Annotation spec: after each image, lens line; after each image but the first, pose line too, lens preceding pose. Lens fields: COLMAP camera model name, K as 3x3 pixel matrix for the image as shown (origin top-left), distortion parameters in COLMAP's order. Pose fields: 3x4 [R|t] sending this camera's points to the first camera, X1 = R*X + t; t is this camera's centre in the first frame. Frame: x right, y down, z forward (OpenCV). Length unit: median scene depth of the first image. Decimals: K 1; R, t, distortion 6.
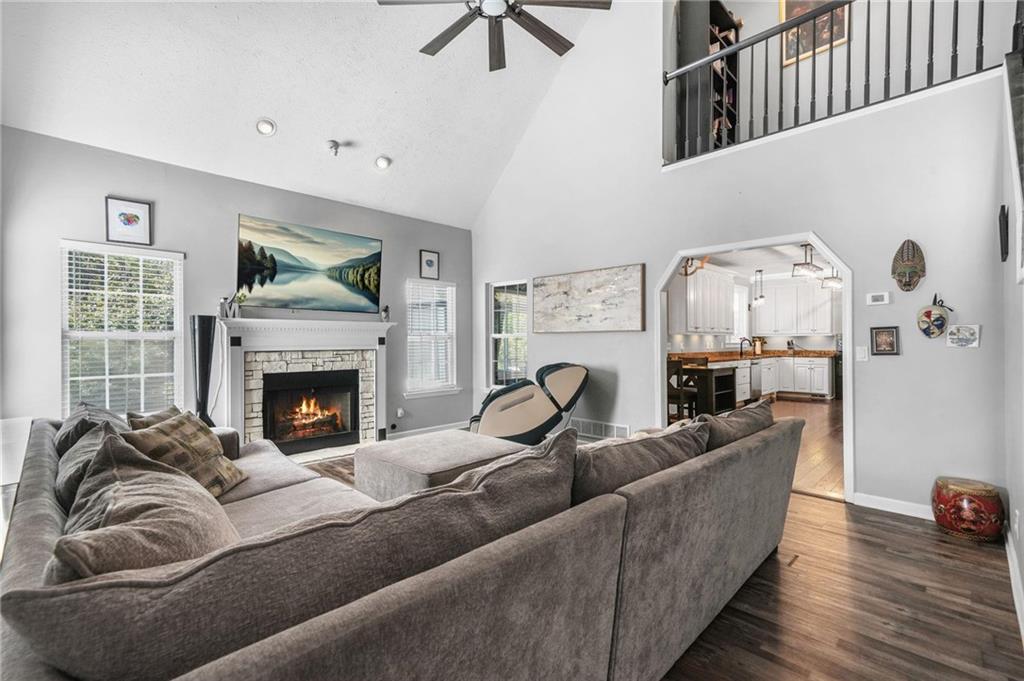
lens RADIAL K [[439.1, 0, 513.6], [0, 439.1, 340.5], [0, 0, 1]] dist [-0.012582, -0.000355]
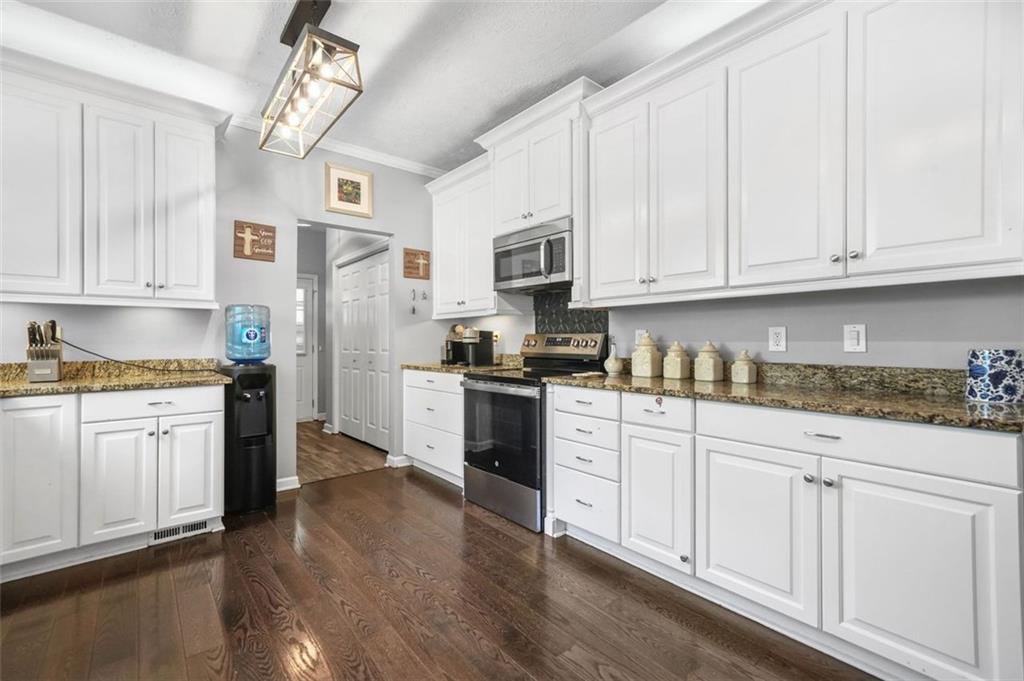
lens RADIAL K [[439.1, 0, 509.9], [0, 439.1, 338.6], [0, 0, 1]] dist [-0.012582, -0.000355]
pose [[0.067356, 0.009300, 0.997686, 0.430509], [0.005939, 0.999935, -0.009722, 0.013271], [-0.997711, 0.006580, 0.067297, 0.757590]]
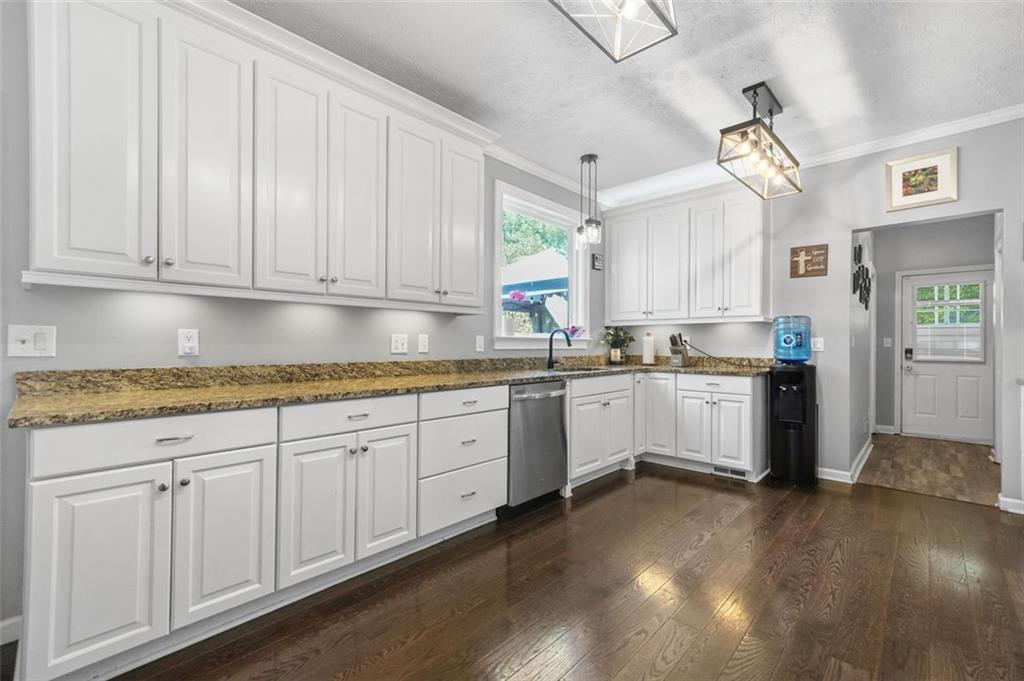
lens RADIAL K [[439.1, 0, 508.0], [0, 439.1, 340.3], [0, 0, 1]] dist [-0.012582, -0.000355]
pose [[0.999219, 0.006713, 0.038941, 0.463385], [-0.006533, 0.999967, -0.004739, 0.009866], [-0.038971, 0.004481, 0.999230, 0.587340]]
